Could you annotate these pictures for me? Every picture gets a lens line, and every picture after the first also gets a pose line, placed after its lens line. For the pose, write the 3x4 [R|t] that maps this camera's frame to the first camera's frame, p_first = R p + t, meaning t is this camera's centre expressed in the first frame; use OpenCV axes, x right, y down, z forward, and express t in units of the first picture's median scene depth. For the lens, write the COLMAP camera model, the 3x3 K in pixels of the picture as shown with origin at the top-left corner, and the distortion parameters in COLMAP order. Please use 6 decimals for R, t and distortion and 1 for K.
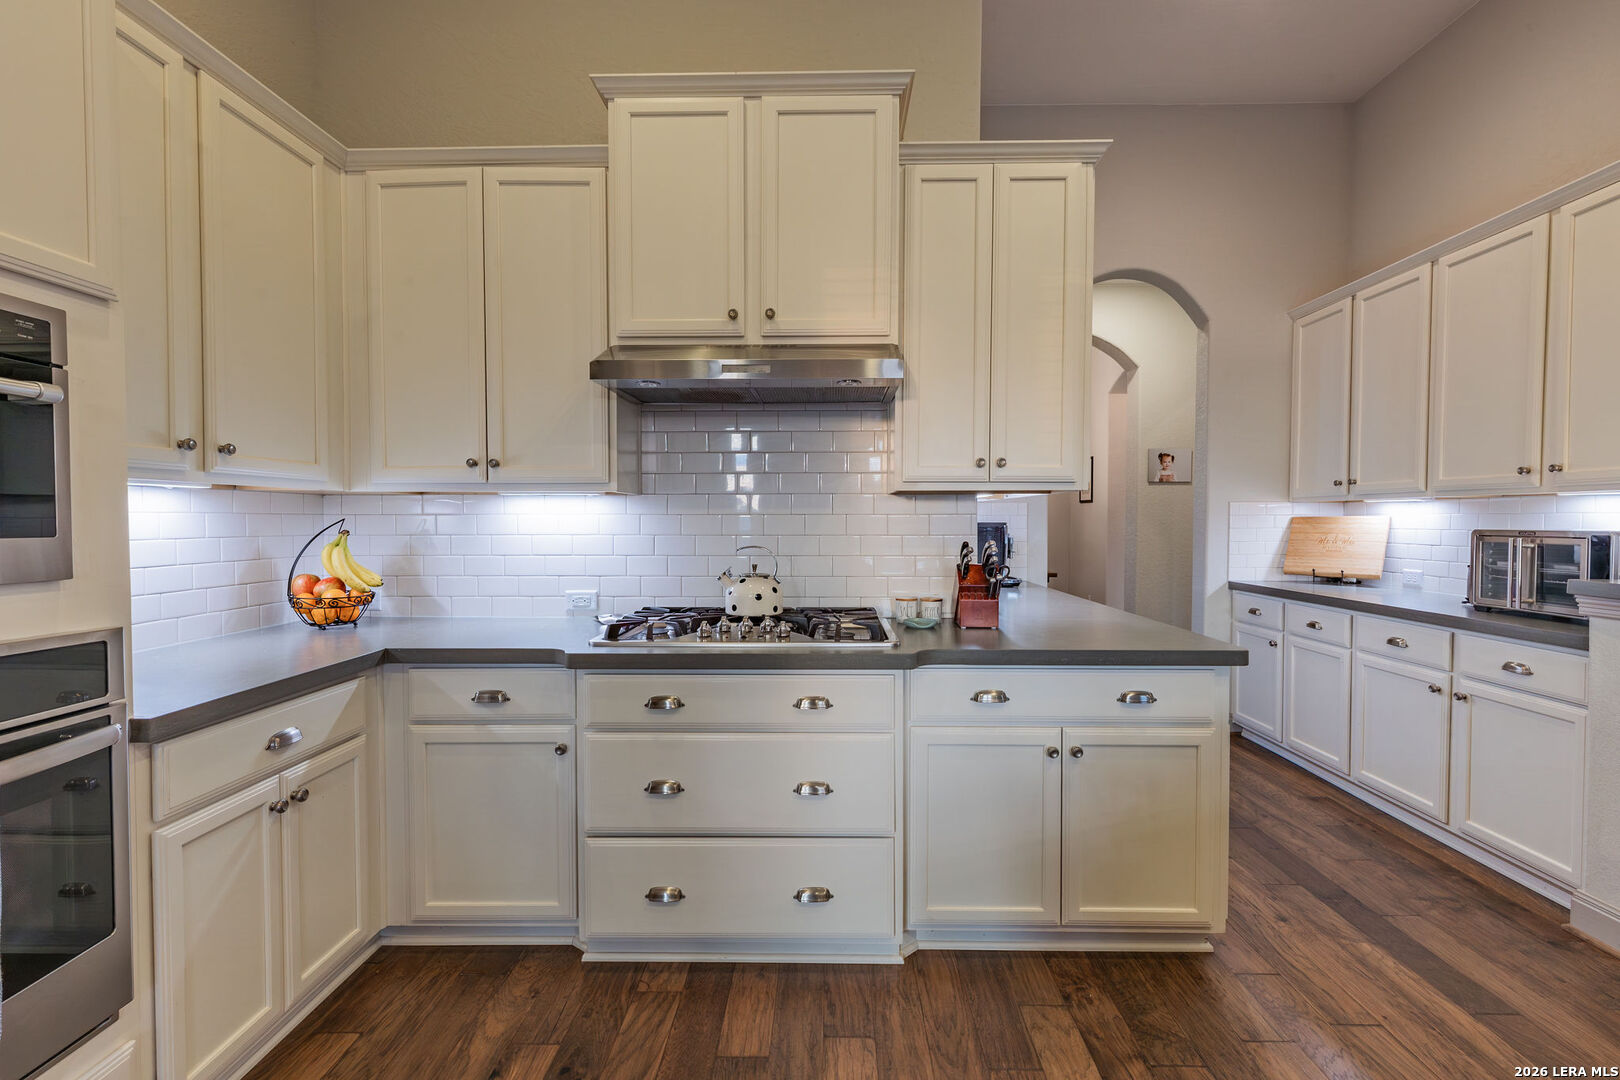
lens RADIAL K [[730.5, 0, 814.4], [0, 730.5, 537.6], [0, 0, 1]] dist [0.000001, -0.000188]
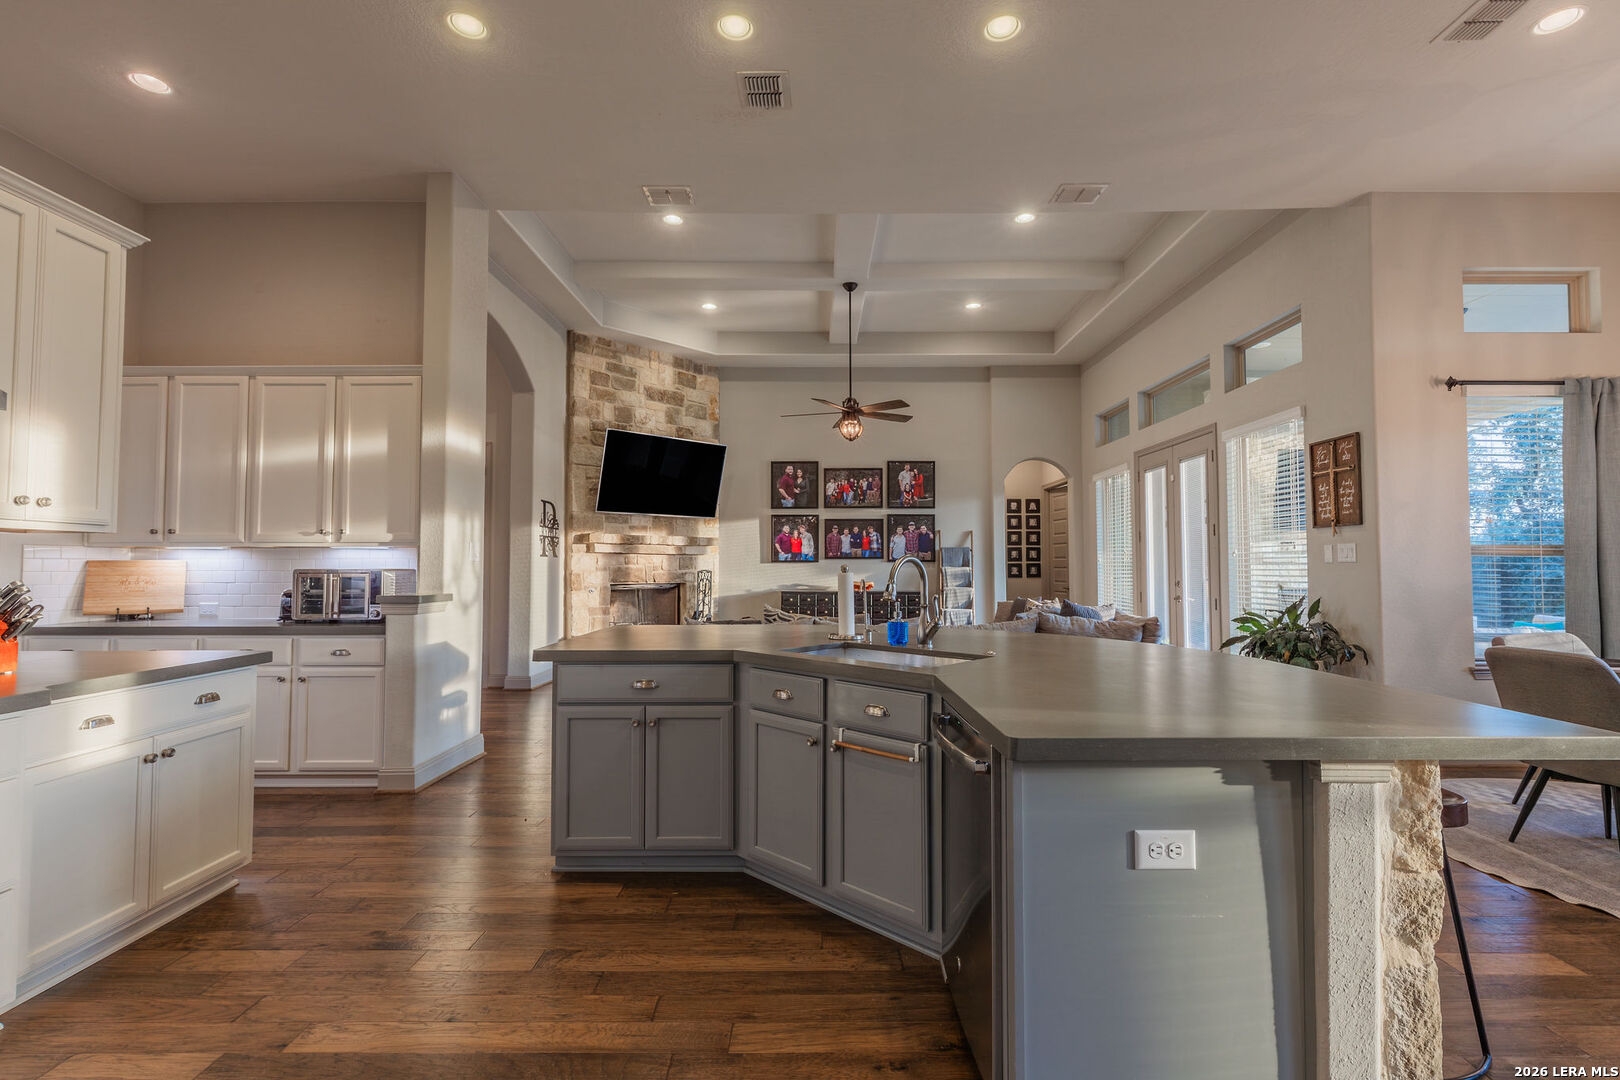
lens RADIAL K [[744.4, 0, 815.7], [0, 744.4, 537.4], [0, 0, 1]] dist [0.004701, -0.000995]
pose [[-0.019574, 0.037139, 0.999118, -0.708943], [0.026494, 0.998978, -0.036614, 0.008838], [-0.999457, 0.025754, -0.020538, -0.039265]]
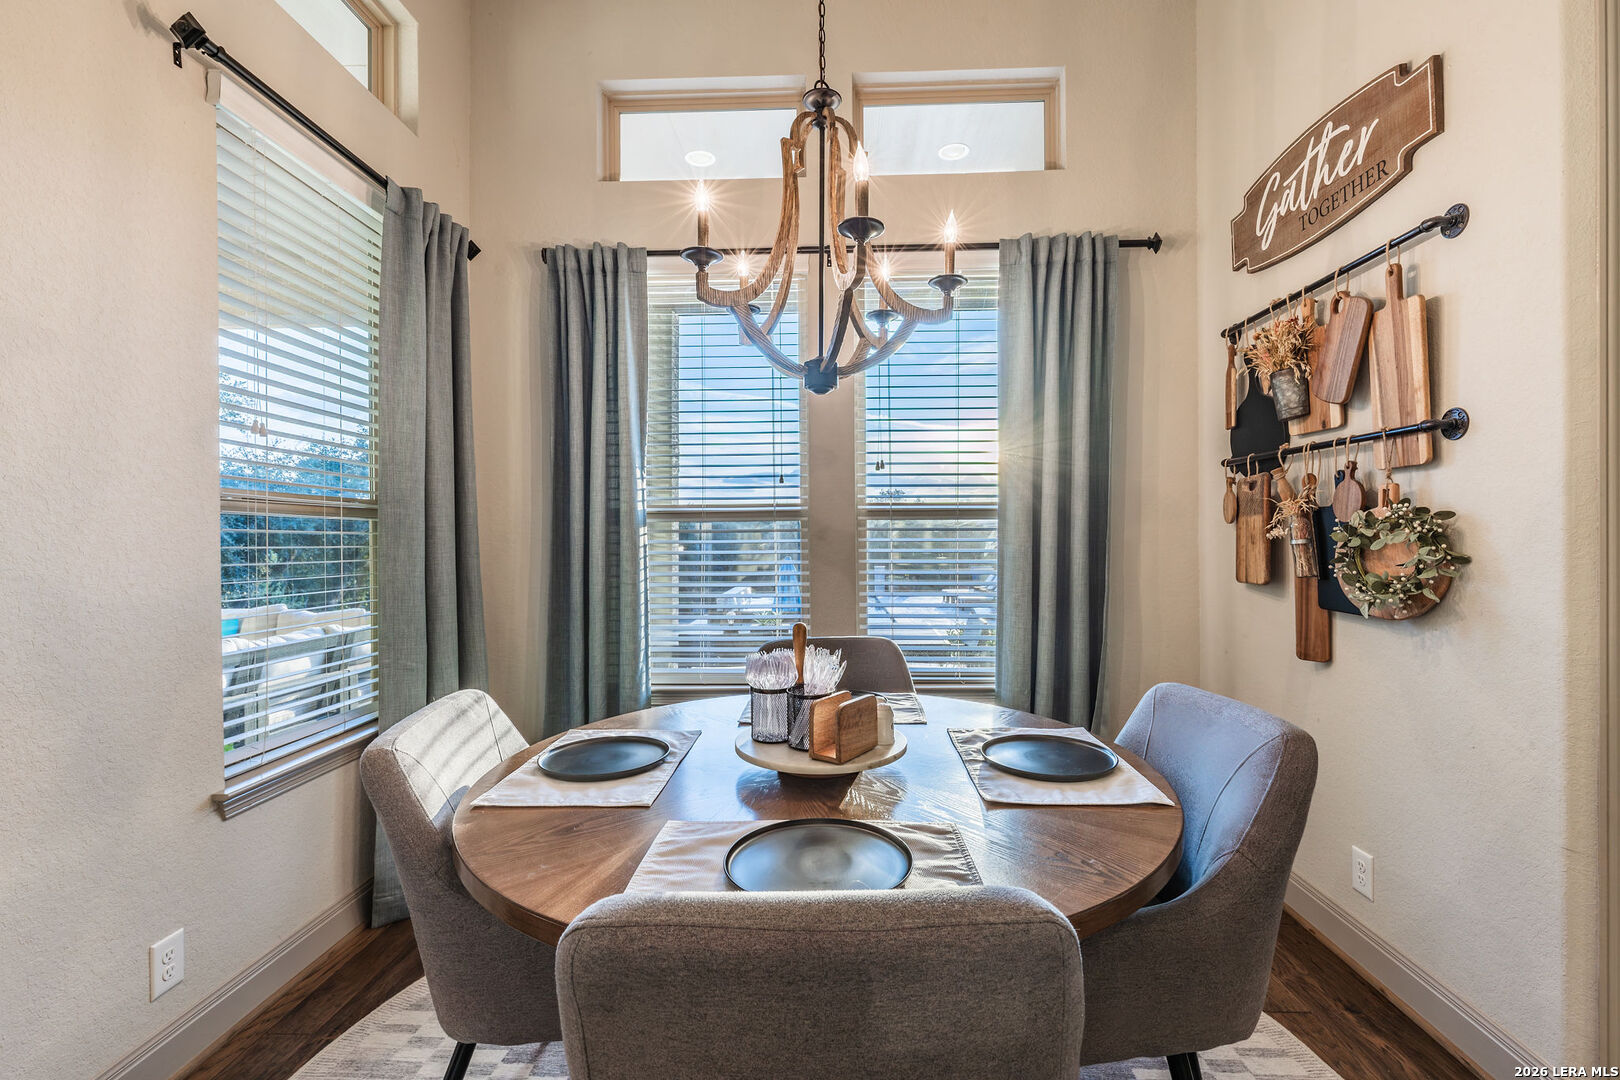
lens RADIAL K [[730.5, 0, 814.4], [0, 730.5, 537.6], [0, 0, 1]] dist [0.000001, -0.000188]
pose [[-0.999920, 0.007663, 0.010111, 0.483121], [0.007905, 0.999677, 0.024155, 0.042202], [-0.009922, 0.024233, -0.999657, -0.957792]]
